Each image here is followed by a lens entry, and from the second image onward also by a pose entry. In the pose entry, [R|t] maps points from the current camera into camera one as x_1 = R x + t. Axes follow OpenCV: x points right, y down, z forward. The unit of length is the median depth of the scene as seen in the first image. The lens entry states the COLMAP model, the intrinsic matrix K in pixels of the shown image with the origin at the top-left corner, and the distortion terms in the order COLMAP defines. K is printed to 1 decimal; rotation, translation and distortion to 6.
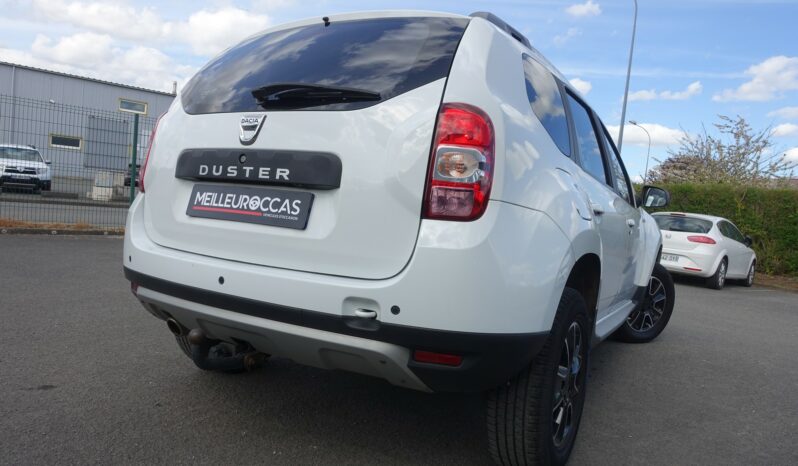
lens RADIAL K [[551.4, 0, 404.1], [0, 551.4, 229.6], [0, 0, 1]] dist [-0.015401, 0.004064]
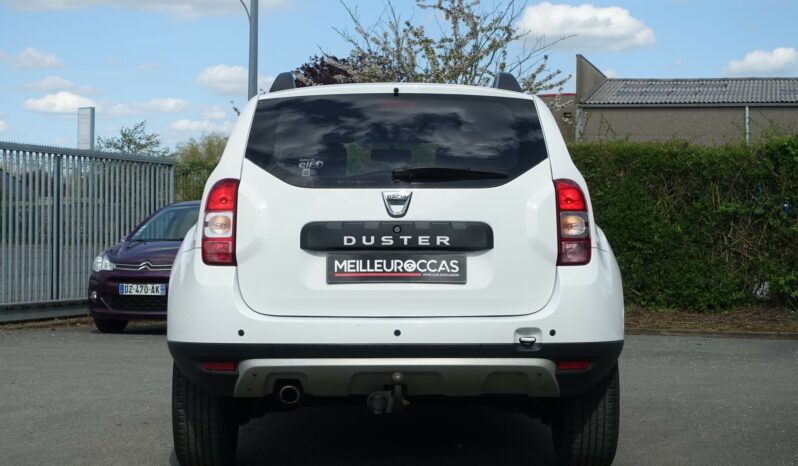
lens RADIAL K [[1561.7, 0, 405.9], [0, 1561.7, 233.2], [0, 0, 1]] dist [-0.105955, 0.000000]
pose [[0.860523, -0.082631, 0.502666, -1.991403], [0.091088, 0.995813, 0.007763, -0.147217], [-0.501202, 0.039106, 0.864446, -1.937764]]
